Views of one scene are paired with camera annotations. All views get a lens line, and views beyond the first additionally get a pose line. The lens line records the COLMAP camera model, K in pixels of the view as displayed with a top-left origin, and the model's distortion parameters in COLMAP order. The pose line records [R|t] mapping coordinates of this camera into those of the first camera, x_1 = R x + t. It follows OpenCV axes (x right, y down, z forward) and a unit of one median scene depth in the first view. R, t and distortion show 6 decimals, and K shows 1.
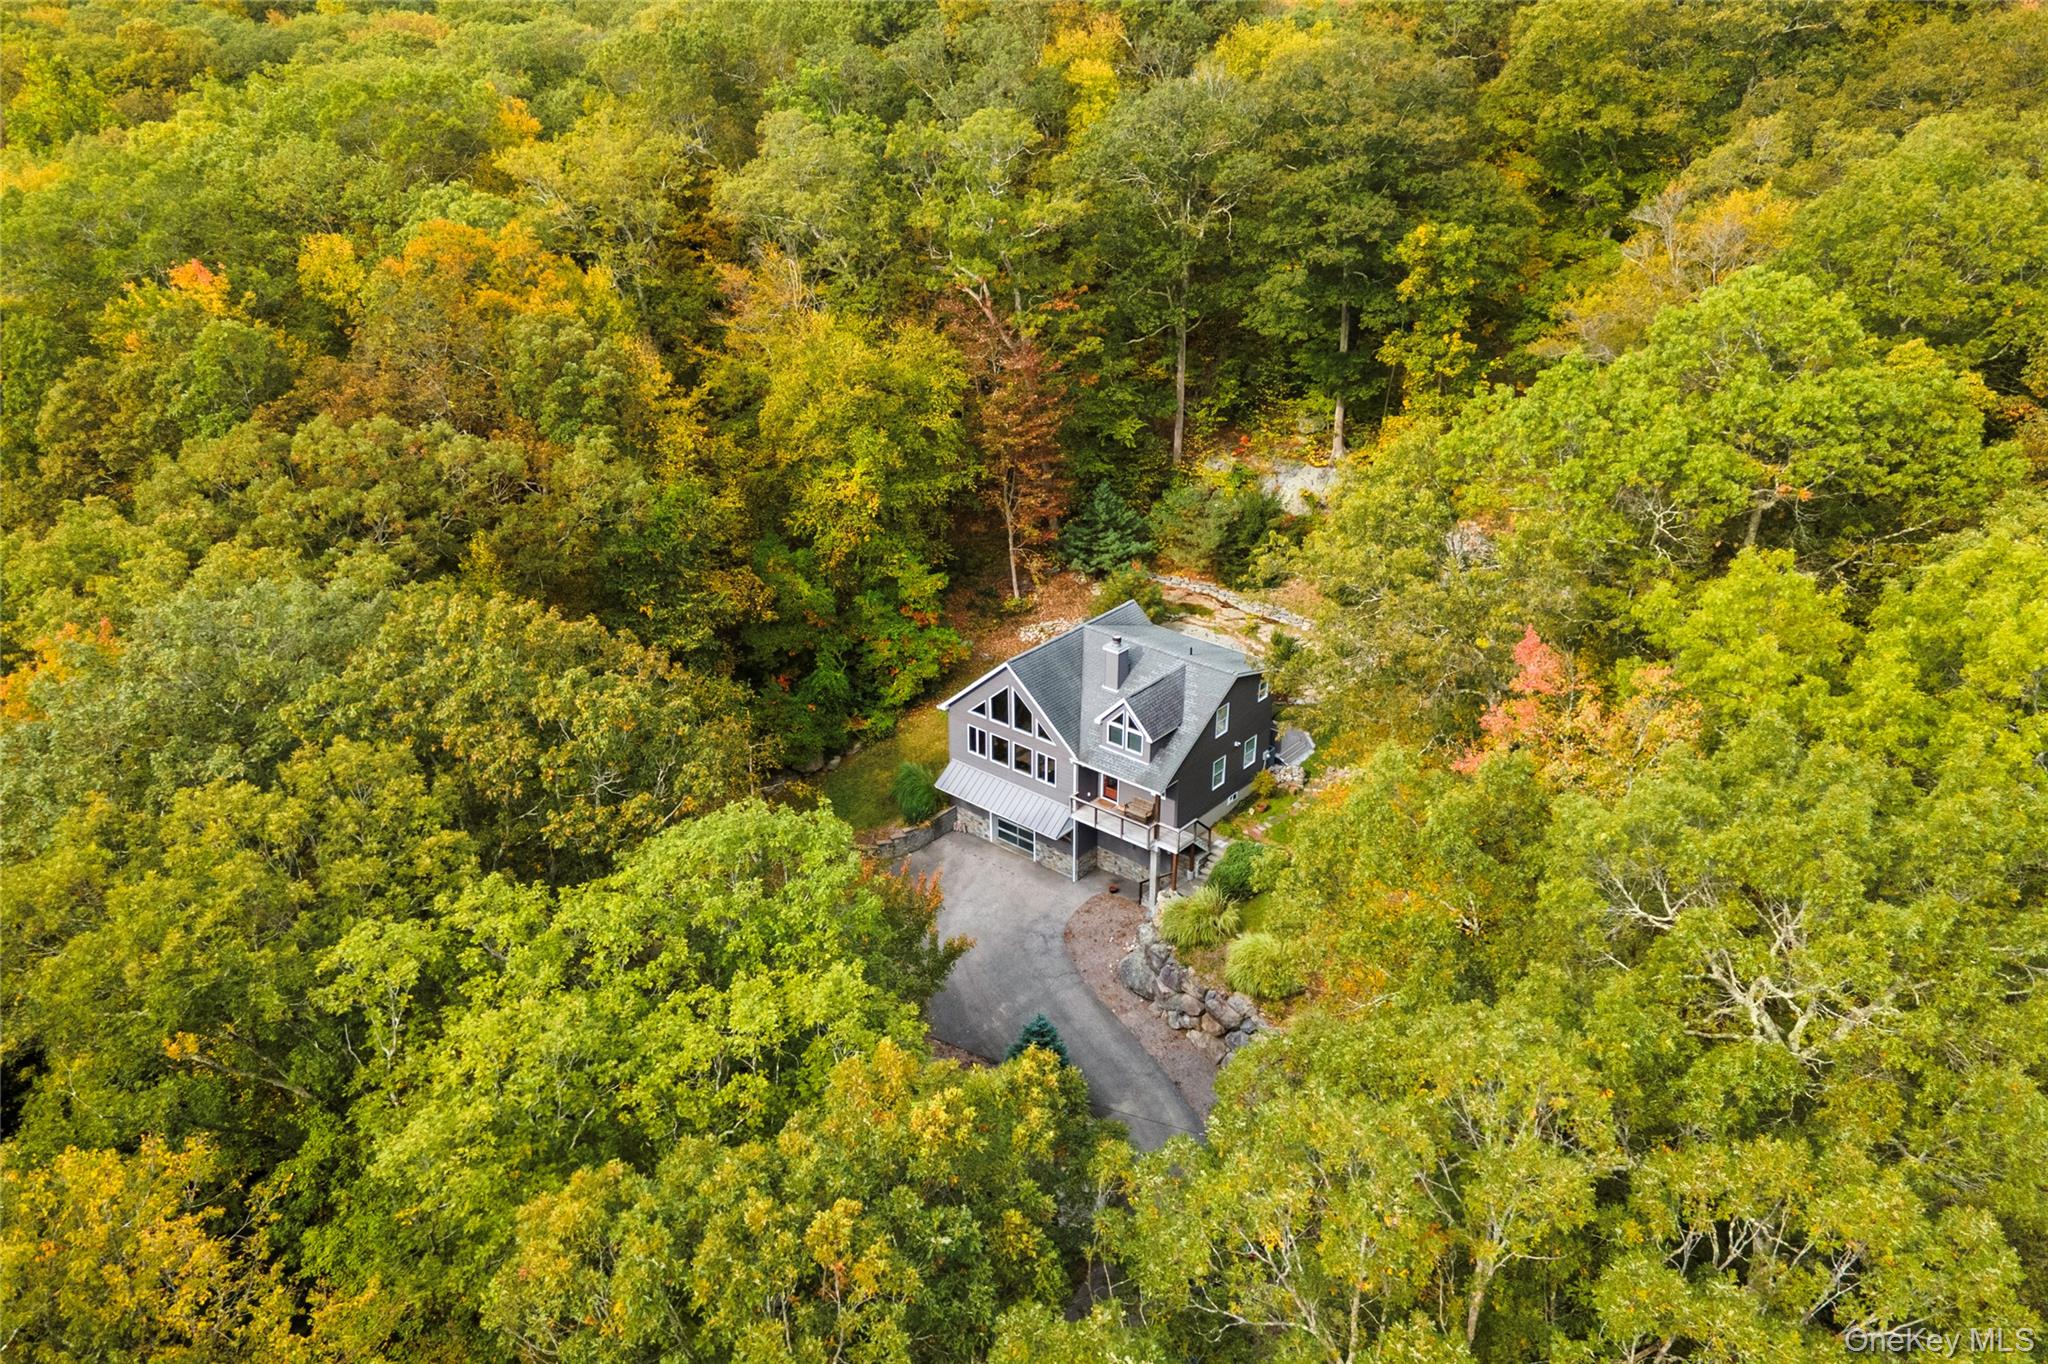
lens RADIAL K [[1491.7, 0, 1024.0], [0, 1491.7, 682.0], [0, 0, 1]] dist [0.040095, -0.002243]
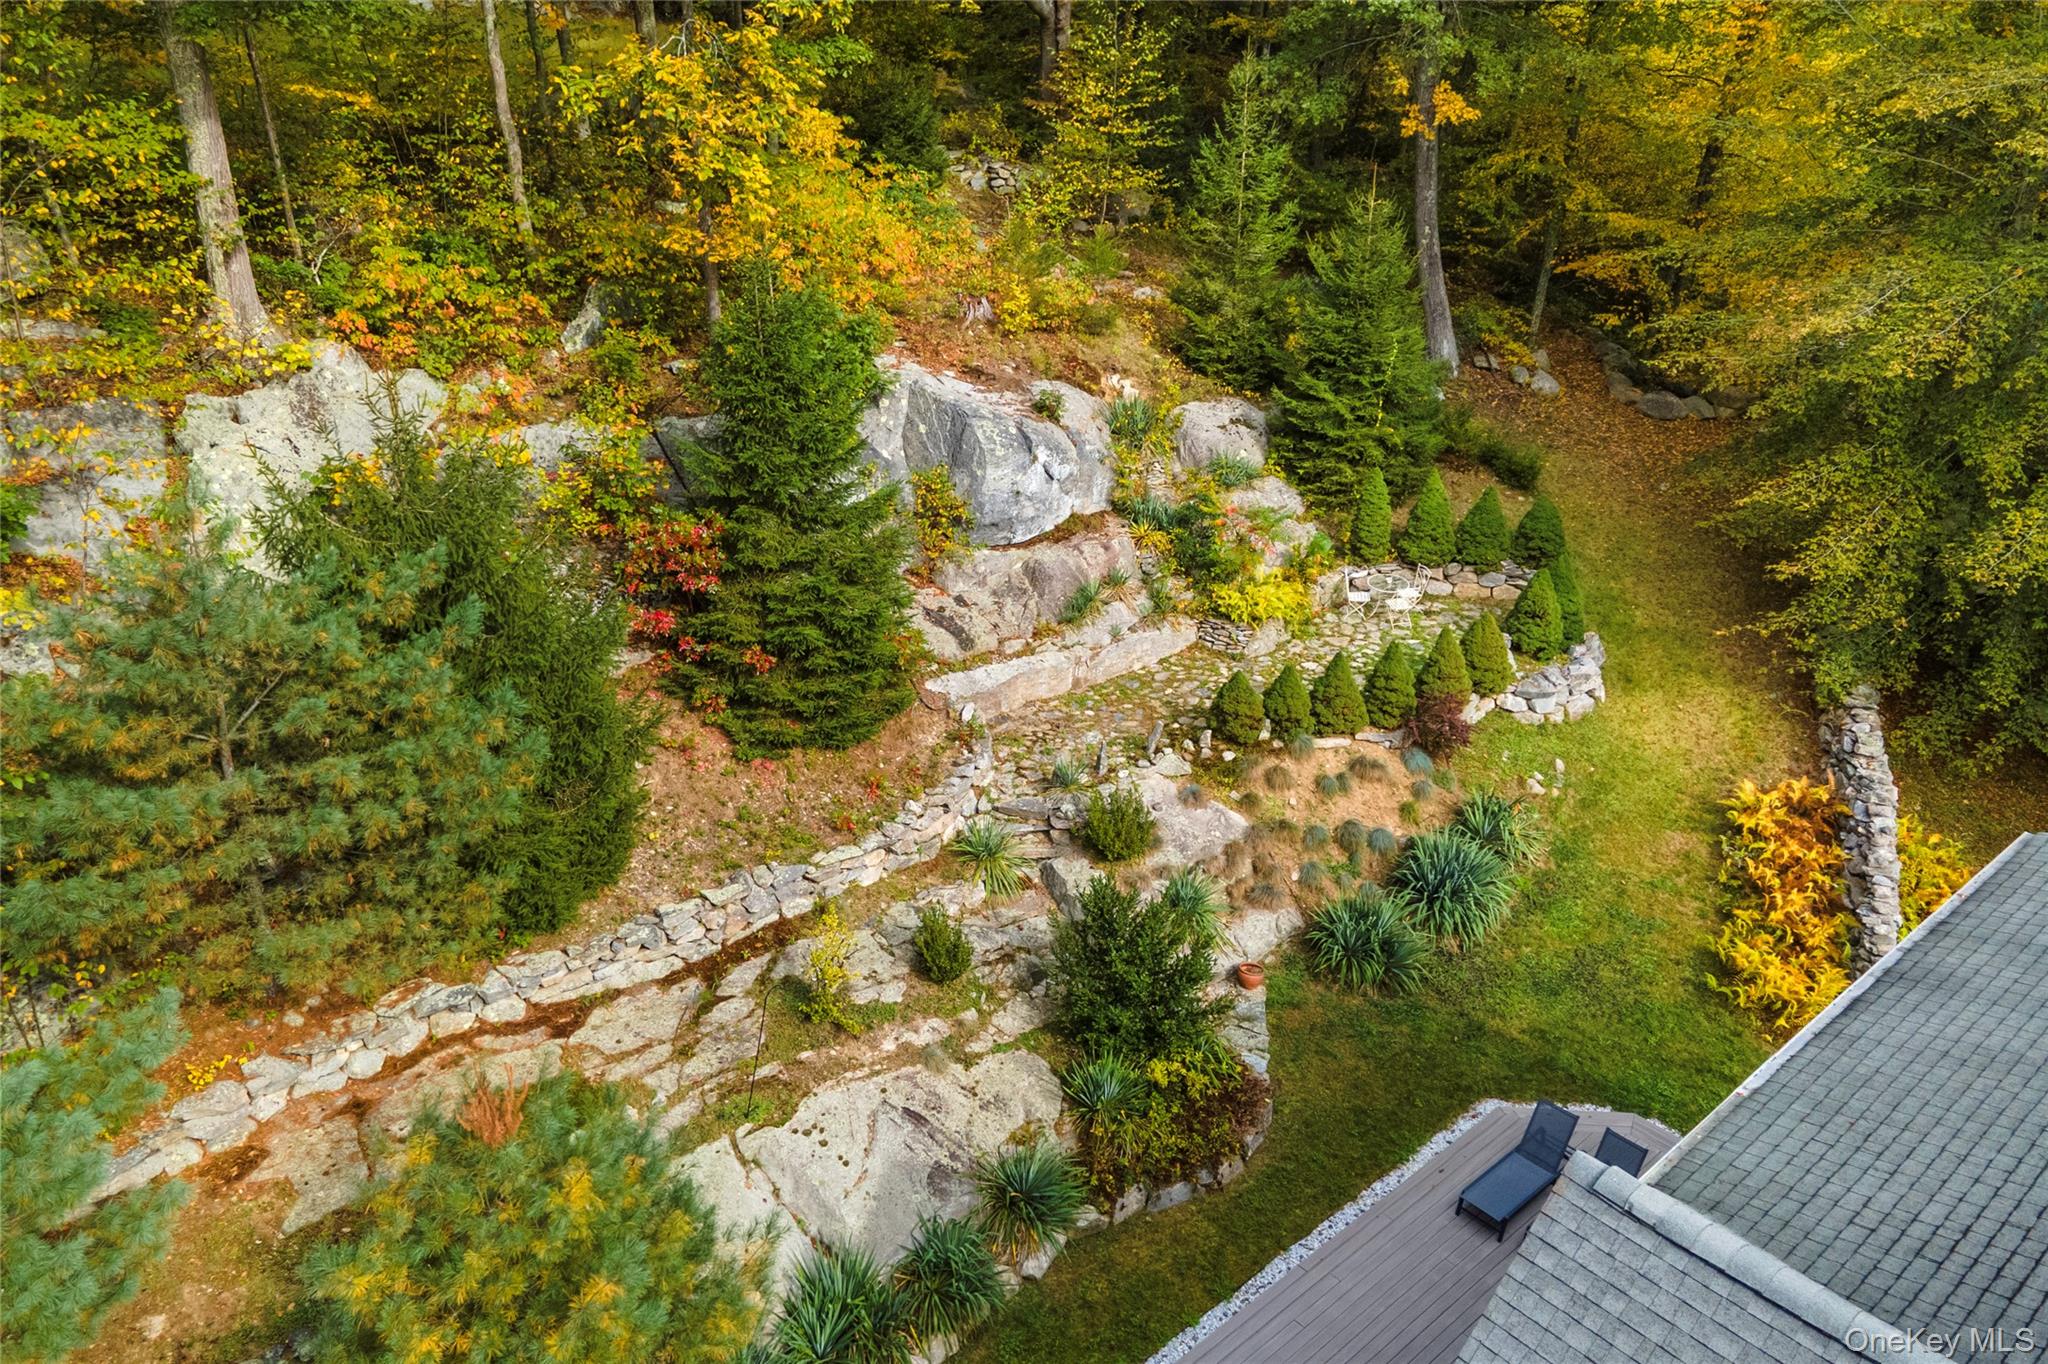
lens RADIAL K [[1491.7, 0, 1024.0], [0, 1491.7, 682.0], [0, 0, 1]] dist [0.040095, -0.002243]
pose [[0.158712, -0.416138, 0.895343, -0.029922], [0.440409, 0.841460, 0.313026, -0.156680], [-0.883658, 0.344636, 0.316820, 1.039461]]
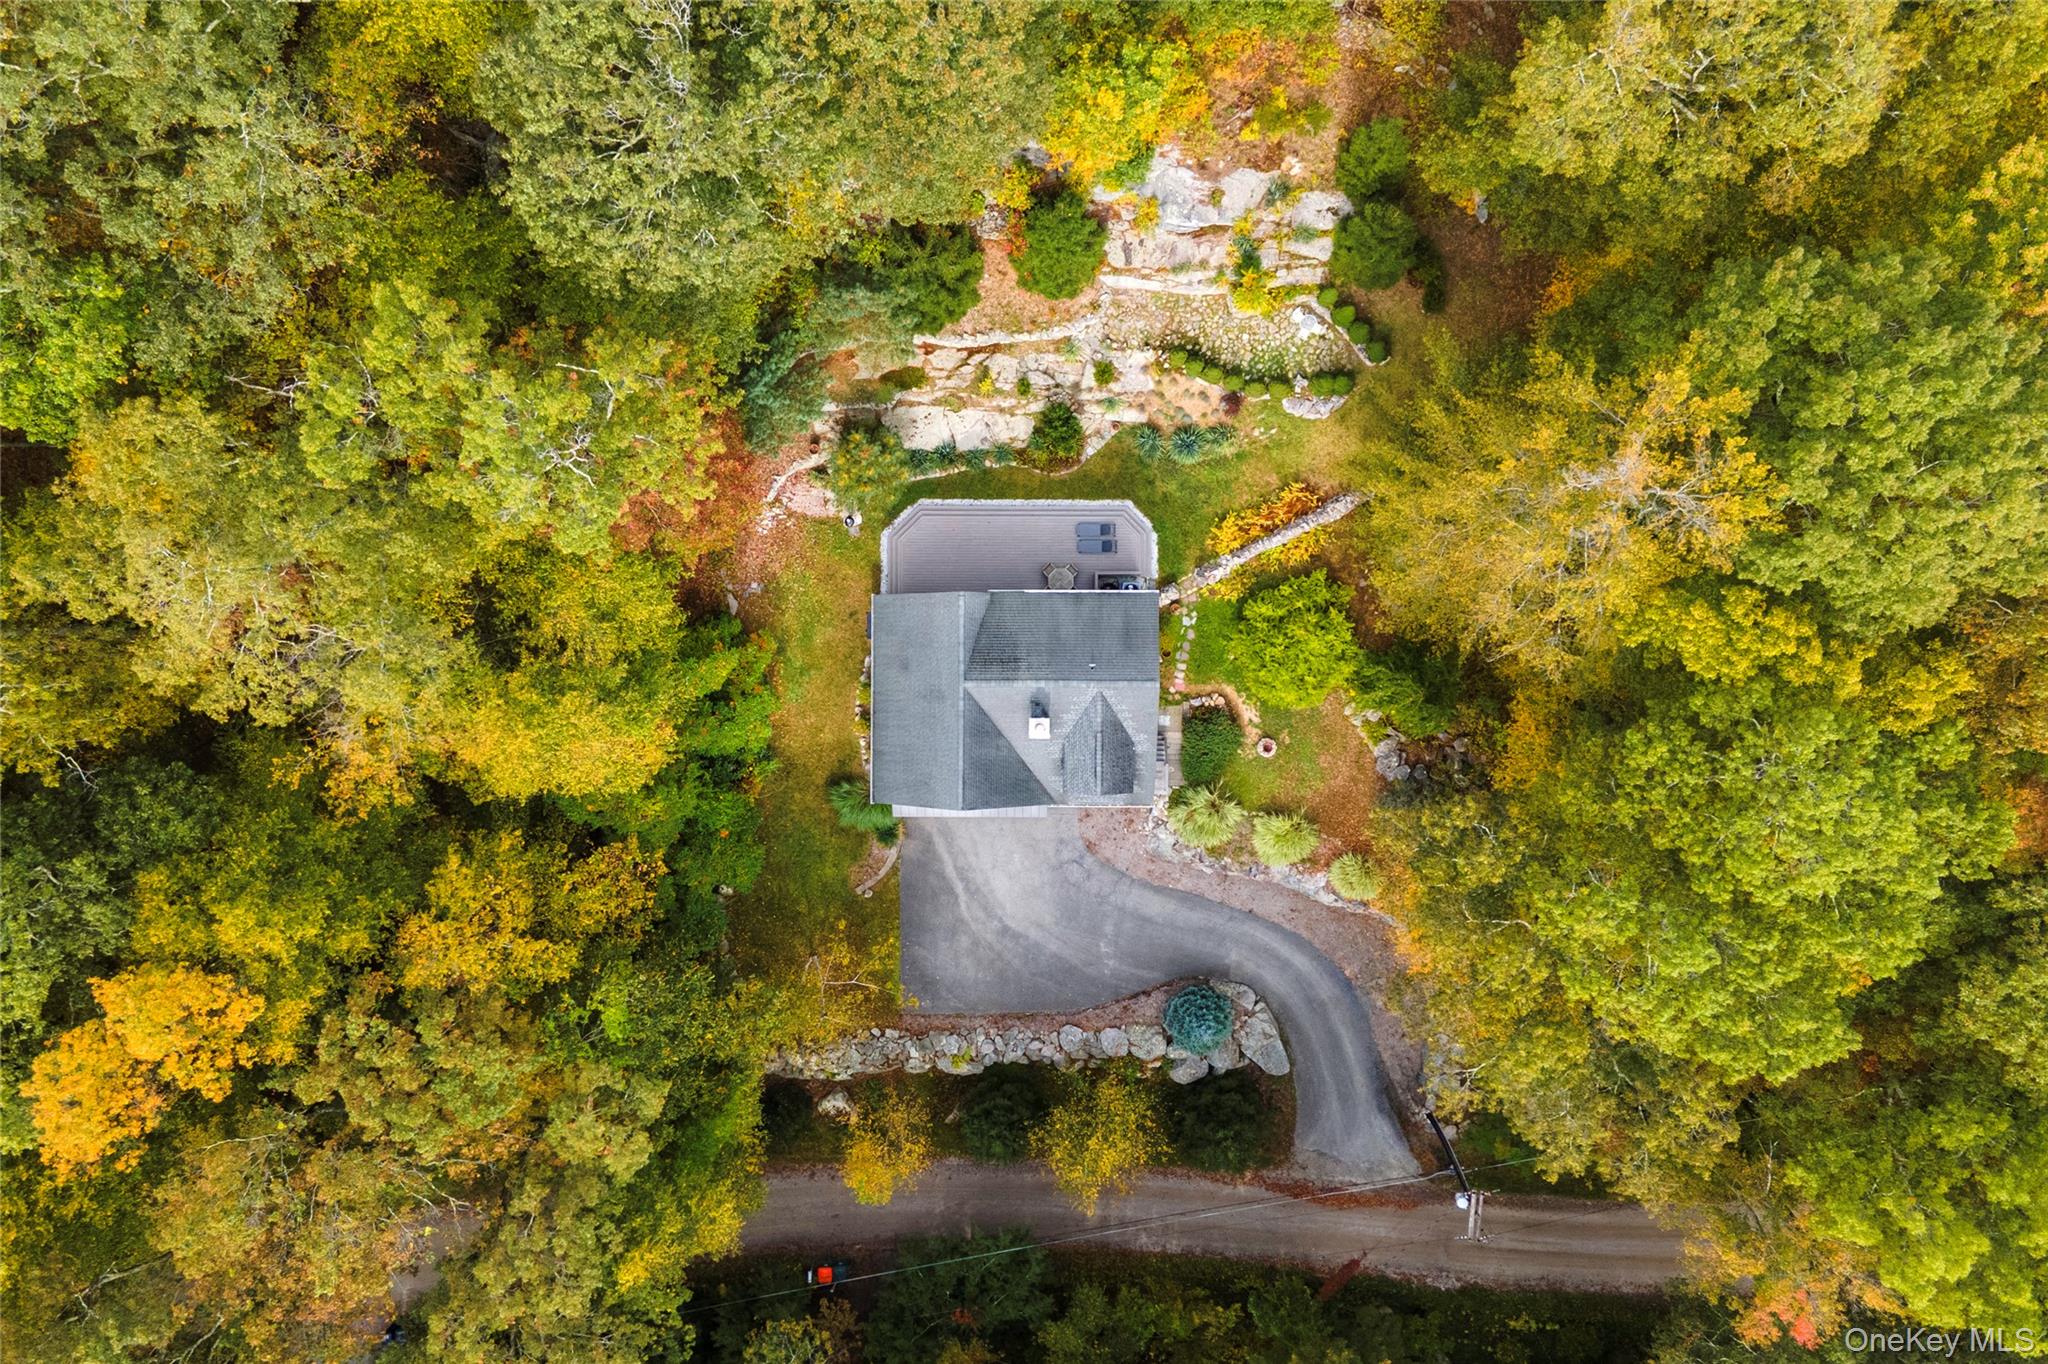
lens RADIAL K [[1491.7, 0, 1024.0], [0, 1491.7, 682.0], [0, 0, 1]] dist [0.040095, -0.002243]
pose [[0.764955, -0.643608, -0.024756, 0.094711], [0.292032, 0.312322, 0.903976, -0.872539], [-0.574074, -0.698730, 0.426867, 0.596573]]
